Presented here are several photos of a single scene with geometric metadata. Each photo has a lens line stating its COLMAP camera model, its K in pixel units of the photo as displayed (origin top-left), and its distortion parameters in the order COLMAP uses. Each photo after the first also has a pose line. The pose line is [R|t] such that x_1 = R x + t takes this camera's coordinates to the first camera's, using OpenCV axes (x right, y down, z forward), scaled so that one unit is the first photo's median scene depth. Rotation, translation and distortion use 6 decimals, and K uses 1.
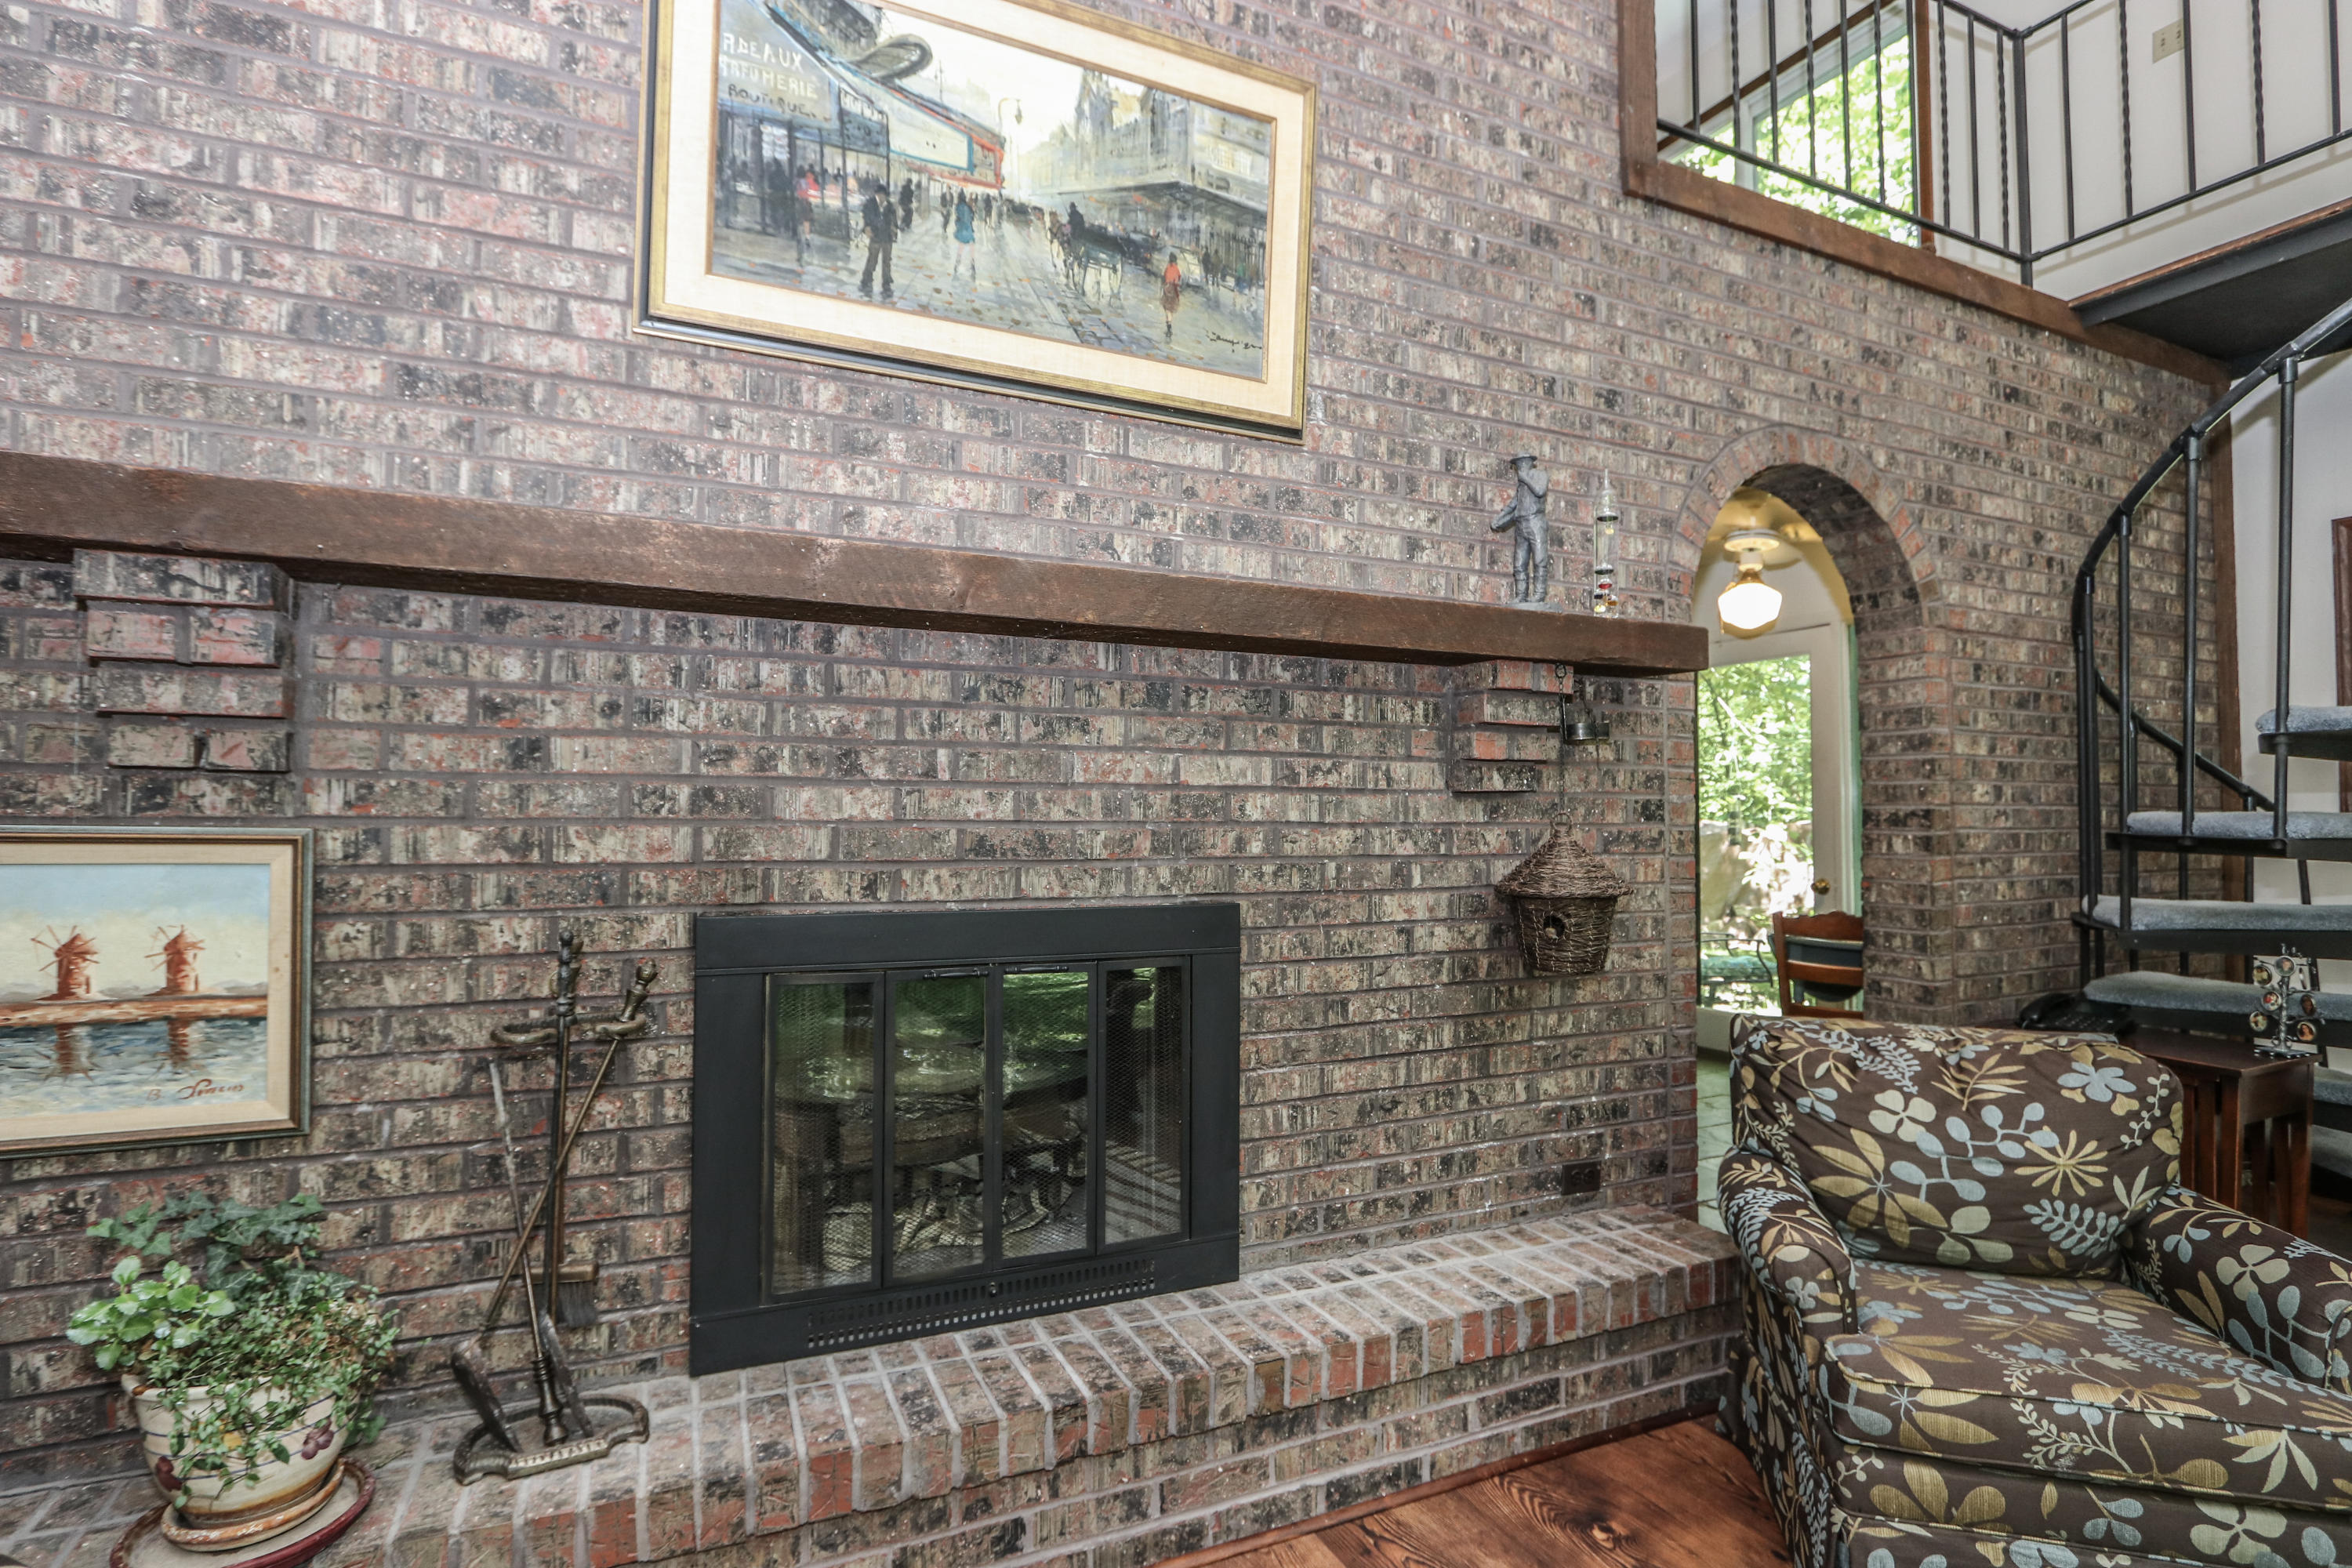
lens RADIAL K [[1159.8, 0, 1178.8], [0, 1159.8, 786.4], [0, 0, 1]] dist [-0.008121, 0.002027]
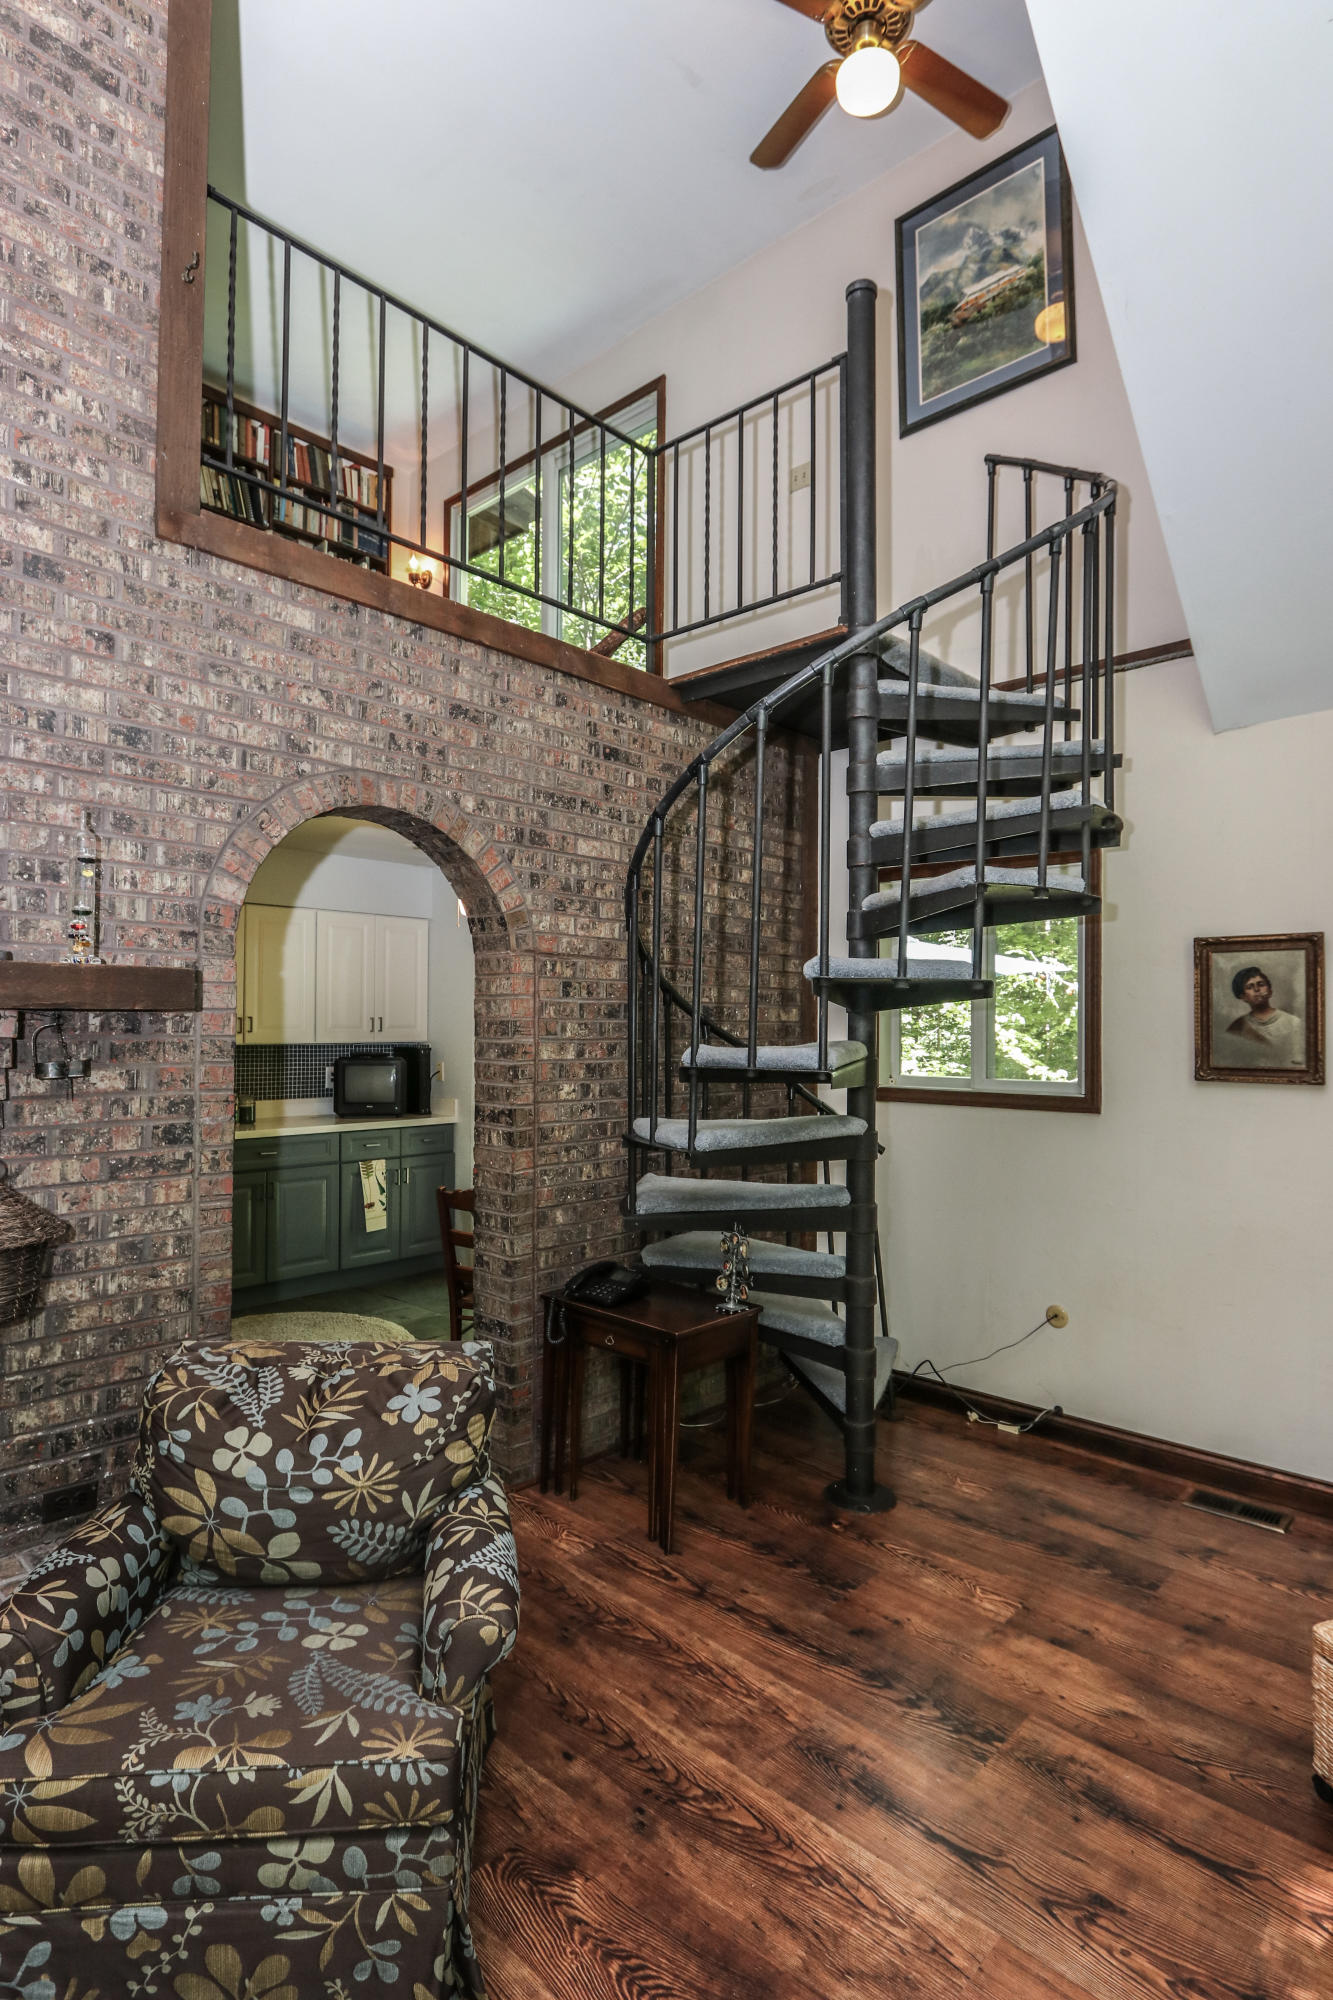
lens RADIAL K [[1041.1, 0, 664.0], [0, 1041.1, 1005.4], [0, 0, 1]] dist [-0.007451, 0.001704]
pose [[0.932865, 0.013170, 0.359985, 0.507149], [-0.017730, 0.999799, 0.009367, -0.118589], [-0.359789, -0.015121, 0.932911, -0.034372]]
